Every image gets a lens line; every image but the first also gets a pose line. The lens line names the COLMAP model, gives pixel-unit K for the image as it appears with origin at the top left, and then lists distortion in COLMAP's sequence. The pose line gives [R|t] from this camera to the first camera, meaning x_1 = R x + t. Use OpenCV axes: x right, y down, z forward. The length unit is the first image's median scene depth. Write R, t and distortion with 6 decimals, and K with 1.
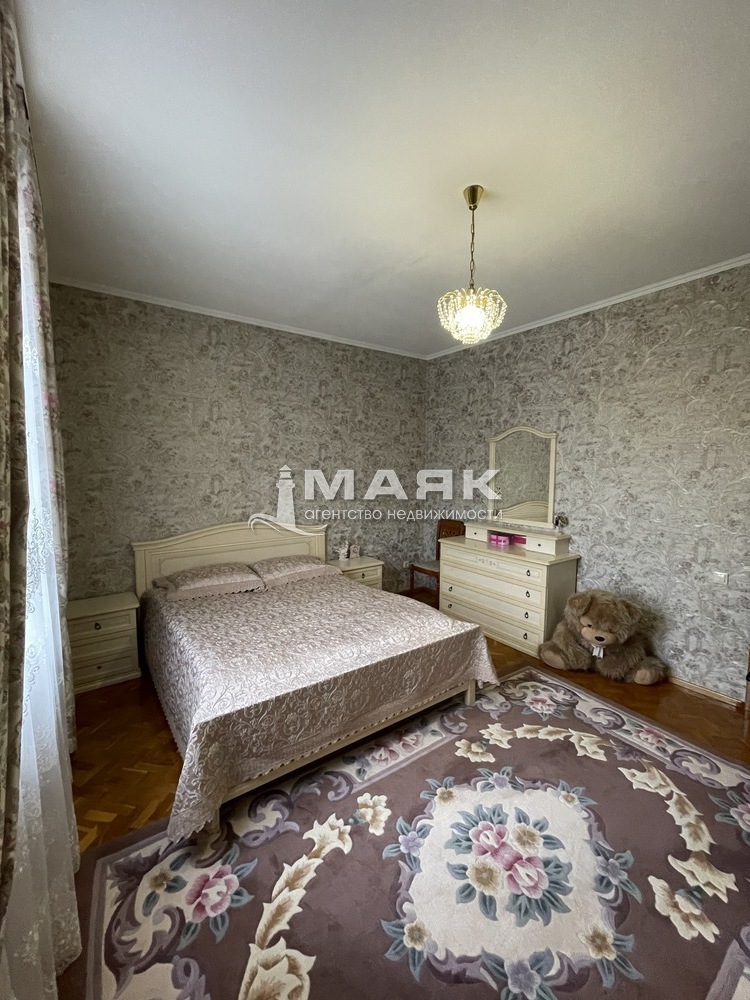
lens RADIAL K [[402.6, 0, 374.3], [0, 402.6, 500.4], [0, 0, 1]] dist [-0.002978, 0.000132]
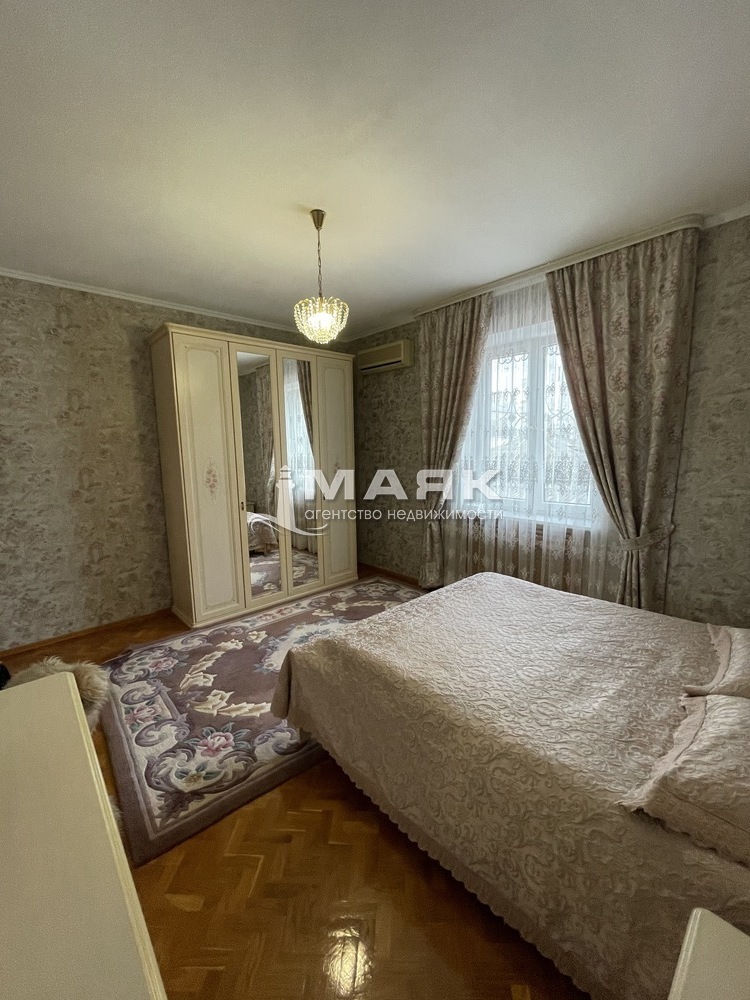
lens RADIAL K [[402.6, 0, 379.3], [0, 402.6, 504.6], [0, 0, 1]] dist [-0.002978, 0.000132]
pose [[-0.991994, 0.032105, -0.122134, 0.248868], [0.002247, 0.971479, 0.237116, -0.215666], [0.126264, 0.234943, -0.963773, 2.465964]]
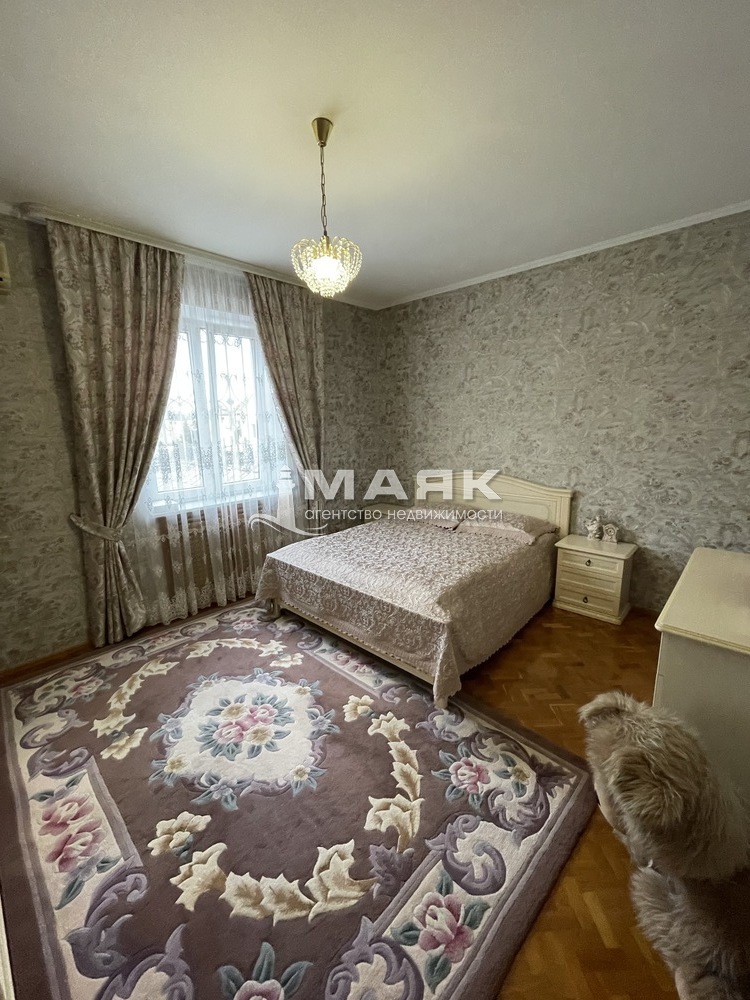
lens RADIAL K [[402.6, 0, 378.2], [0, 402.6, 500.7], [0, 0, 1]] dist [-0.002978, 0.000132]
pose [[0.197437, 0.182212, -0.963233, 1.382960], [-0.065892, 0.982819, 0.172411, -0.081816], [0.978099, 0.029429, 0.206051, 1.001361]]
